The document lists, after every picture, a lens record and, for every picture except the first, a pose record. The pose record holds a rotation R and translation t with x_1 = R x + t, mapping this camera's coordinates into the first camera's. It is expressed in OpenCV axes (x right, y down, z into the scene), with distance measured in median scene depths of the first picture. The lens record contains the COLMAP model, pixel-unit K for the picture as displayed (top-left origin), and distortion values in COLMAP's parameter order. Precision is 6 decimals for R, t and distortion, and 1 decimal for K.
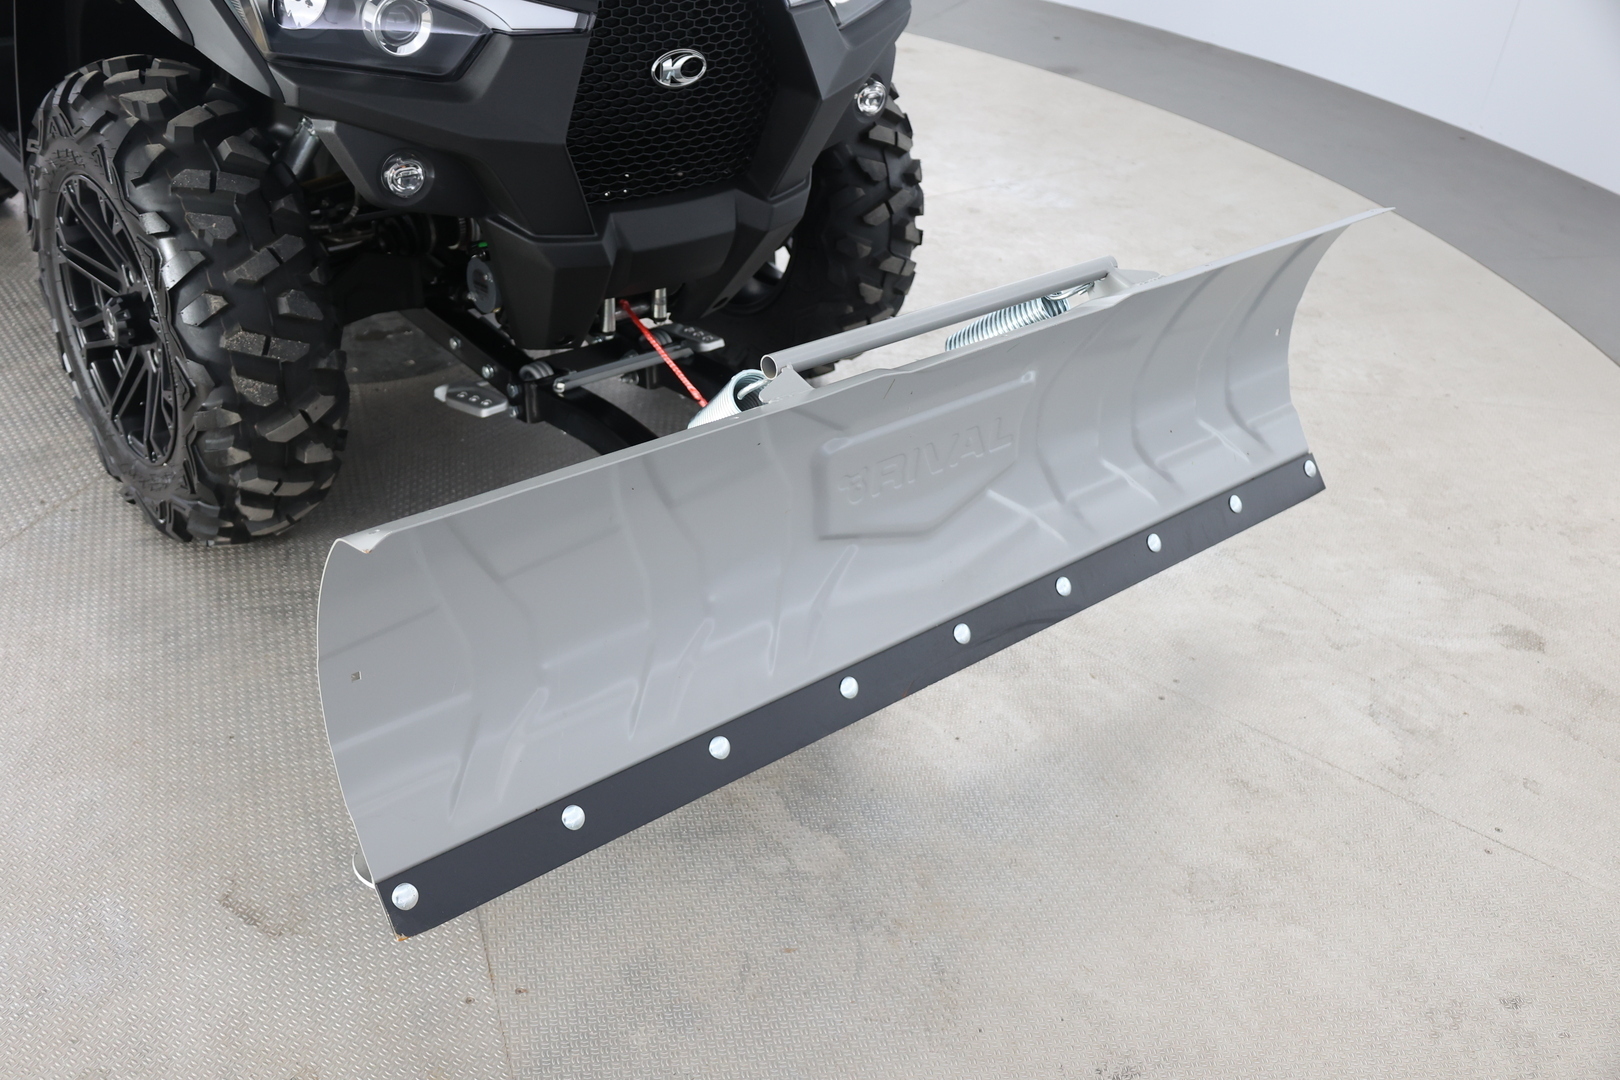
lens RADIAL K [[1611.5, 0, 814.9], [0, 1611.5, 580.7], [0, 0, 1]] dist [-0.020879, 0.000000]
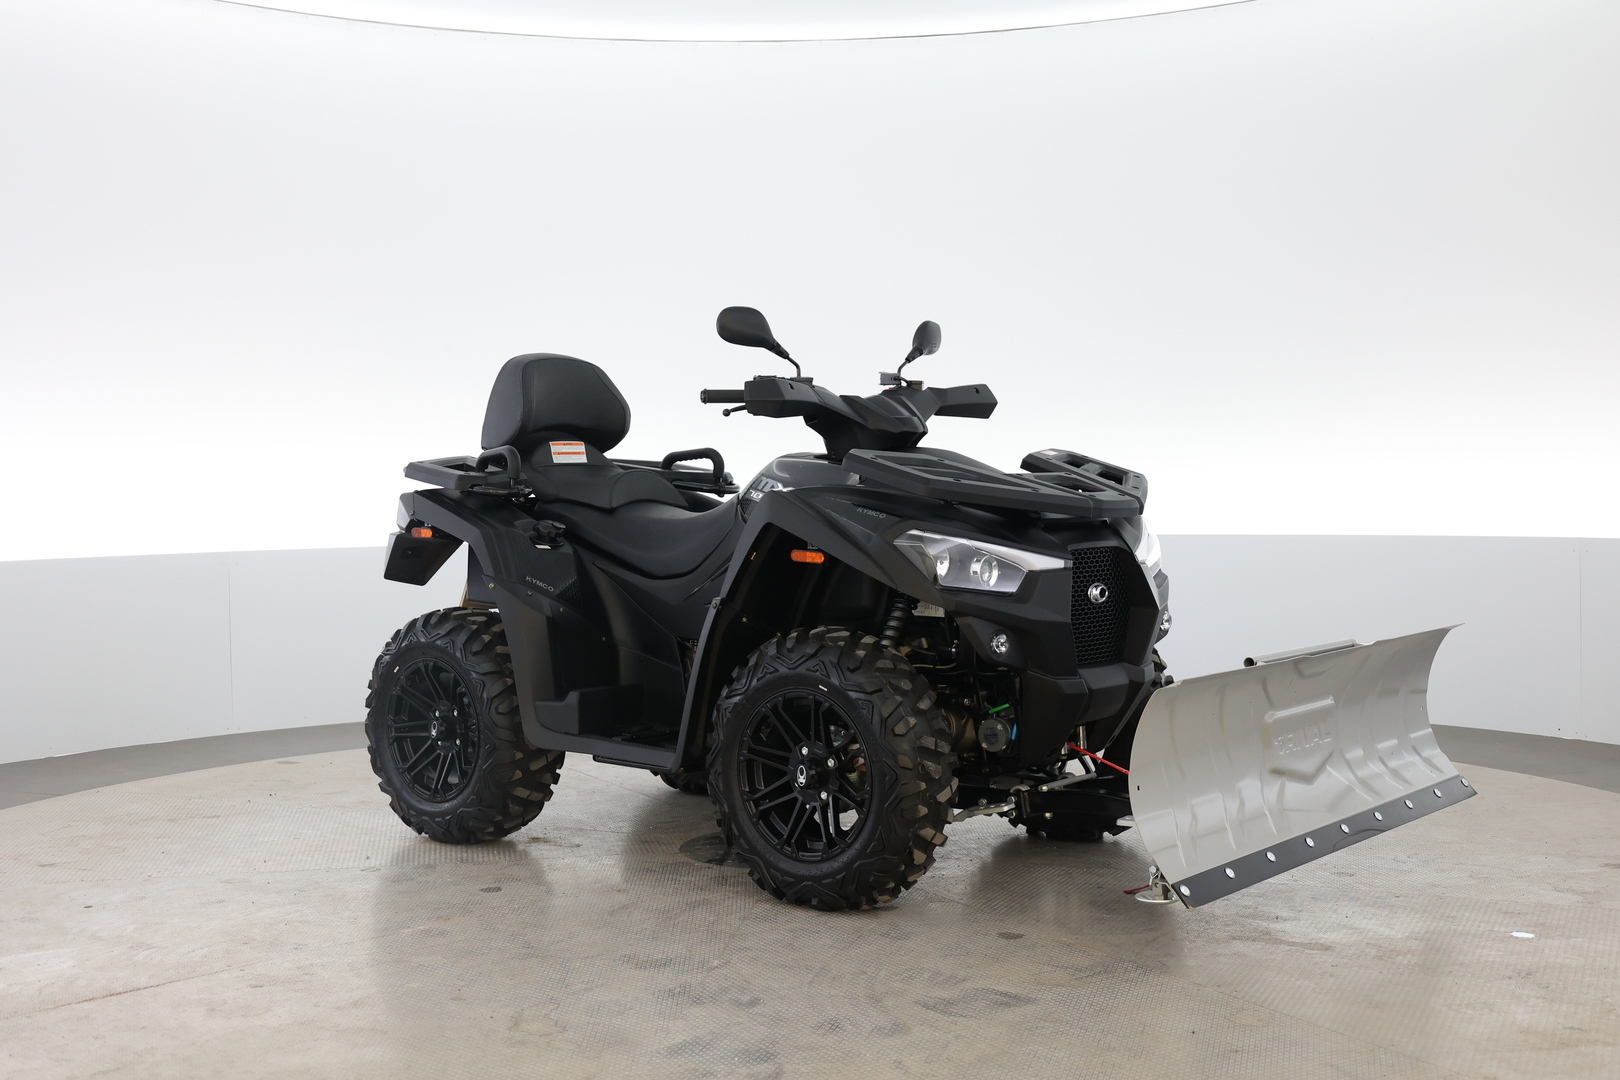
lens RADIAL K [[1922.8, 0, 818.9], [0, 1922.8, 531.8], [0, 0, 1]] dist [-0.034086, 0.000000]
pose [[0.976945, -0.122272, 0.175010, -0.777316], [0.196251, 0.837063, -0.510696, 0.697420], [-0.084050, 0.533268, 0.841761, -0.895556]]
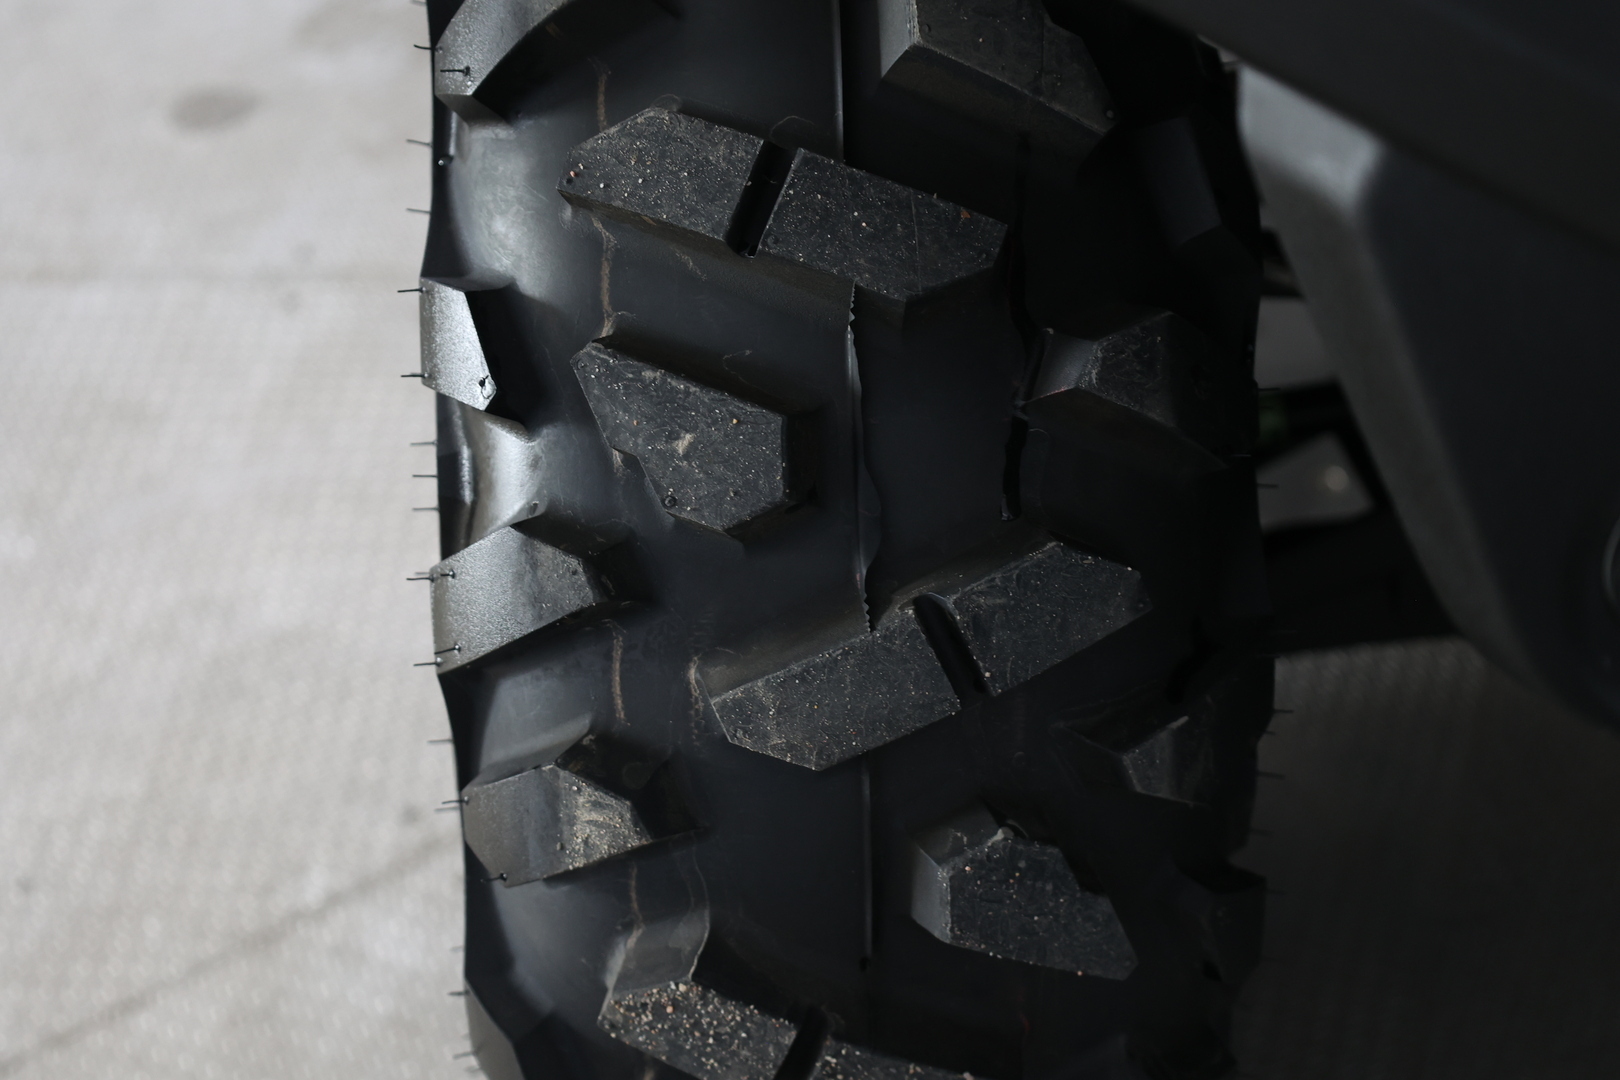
lens RADIAL K [[2359.8, 0, 809.3], [0, 2359.8, 535.7], [0, 0, 1]] dist [0.142675, 0.000000]
pose [[0.783463, 0.326503, -0.528754, -0.197800], [-0.265594, 0.945158, 0.190094, -0.248584], [0.561823, -0.008498, 0.827214, 0.723624]]
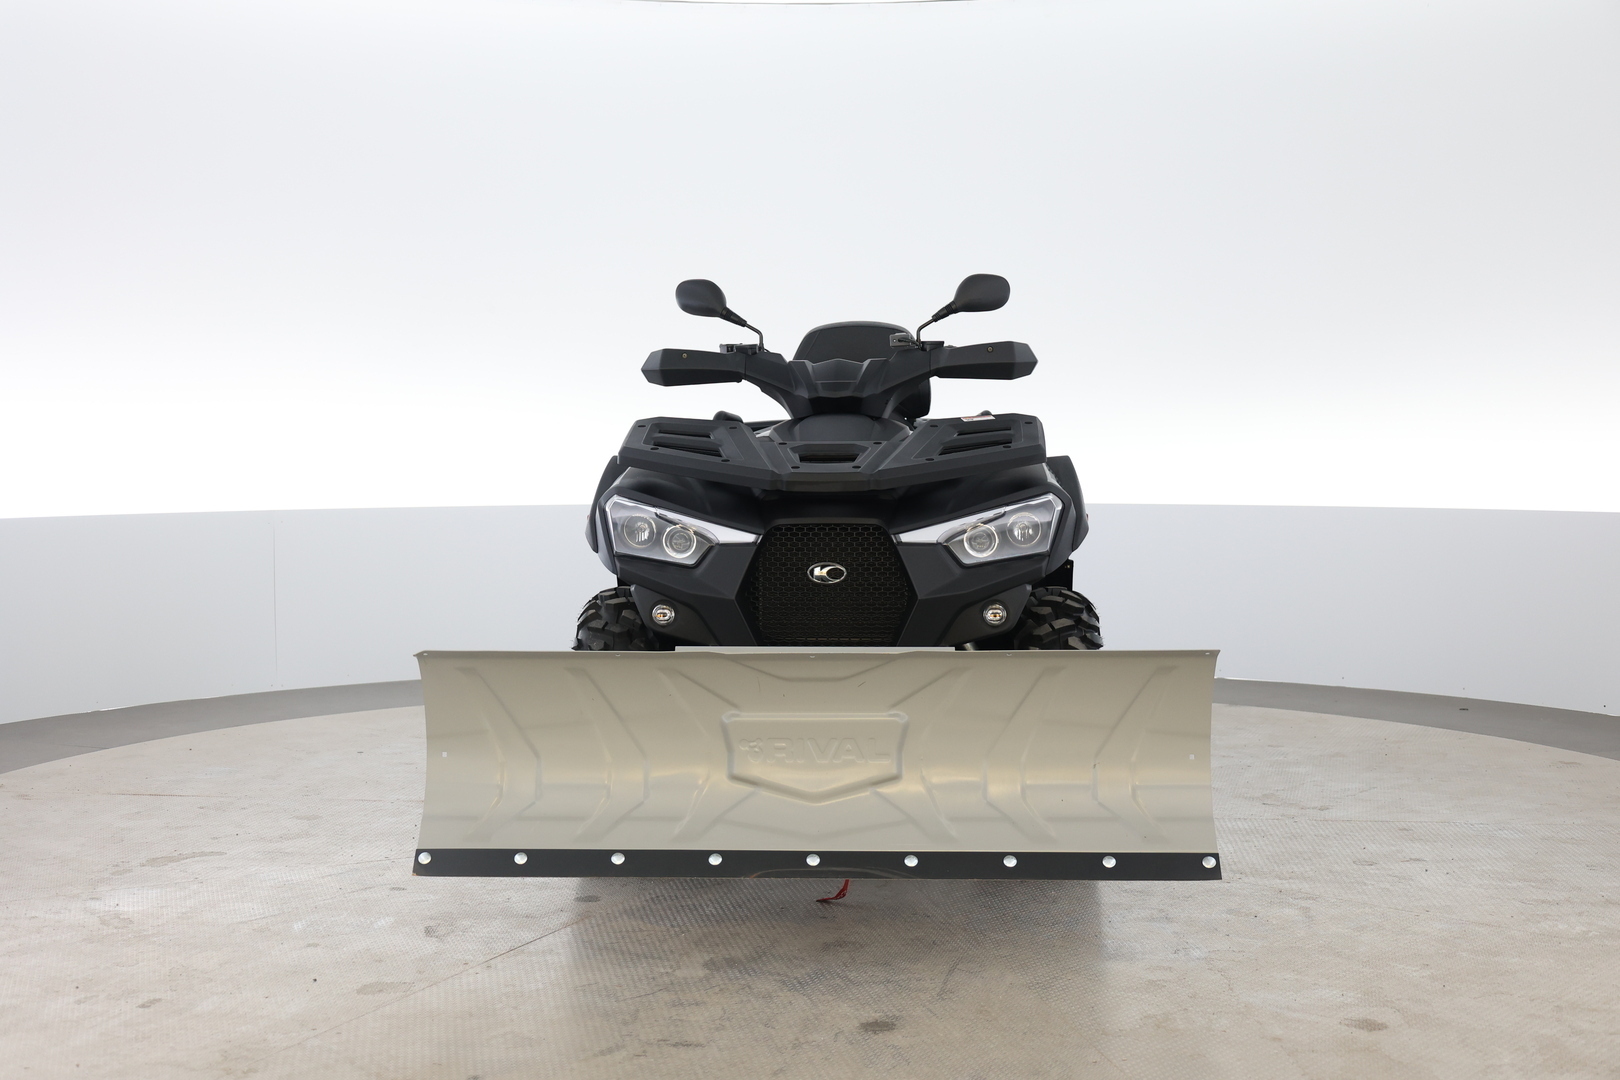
lens RADIAL K [[1922.8, 0, 818.3], [0, 1922.8, 546.5], [0, 0, 1]] dist [-0.034086, 0.000000]
pose [[0.712551, -0.065233, -0.698582, 1.356615], [-0.321438, 0.854680, -0.407675, 0.507667], [0.623658, 0.515040, 0.588035, -0.253190]]
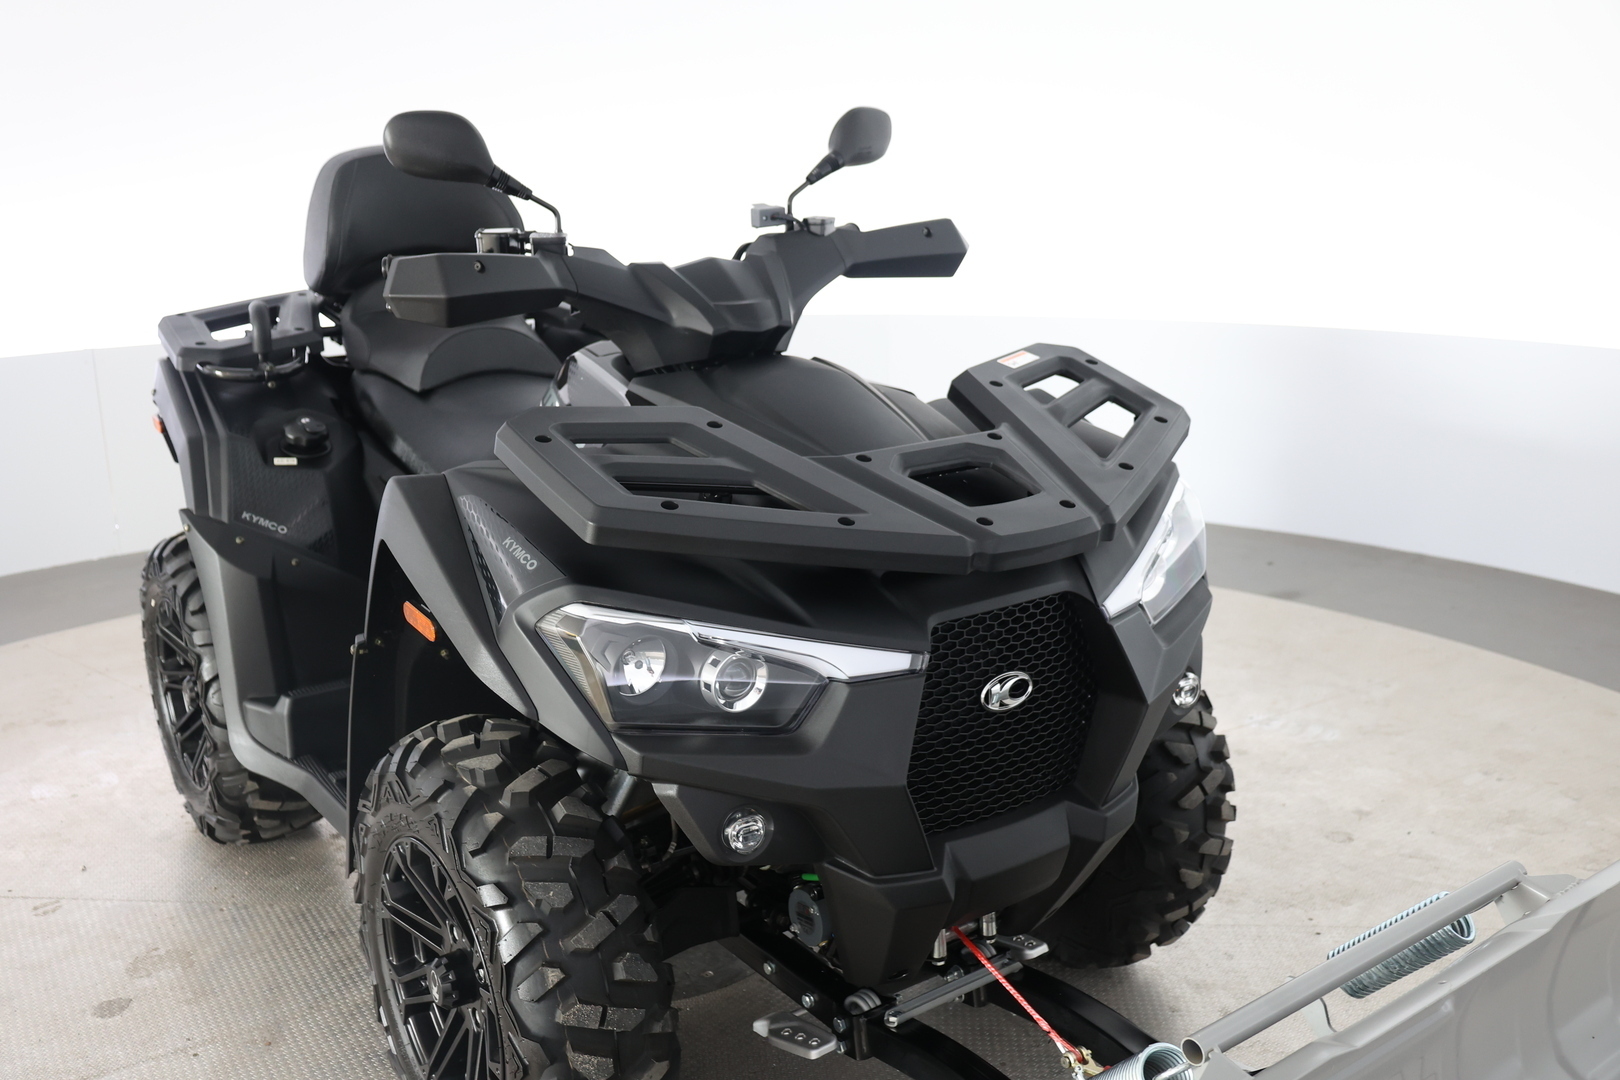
lens RADIAL K [[1519.0, 0, 793.0], [0, 1519.0, 530.3], [0, 0, 1]] dist [-0.014835, 0.000000]
pose [[0.988646, -0.094227, -0.117051, -0.093888], [0.049443, 0.939575, -0.338755, -0.101744], [0.141898, 0.329121, 0.933565, 0.082987]]
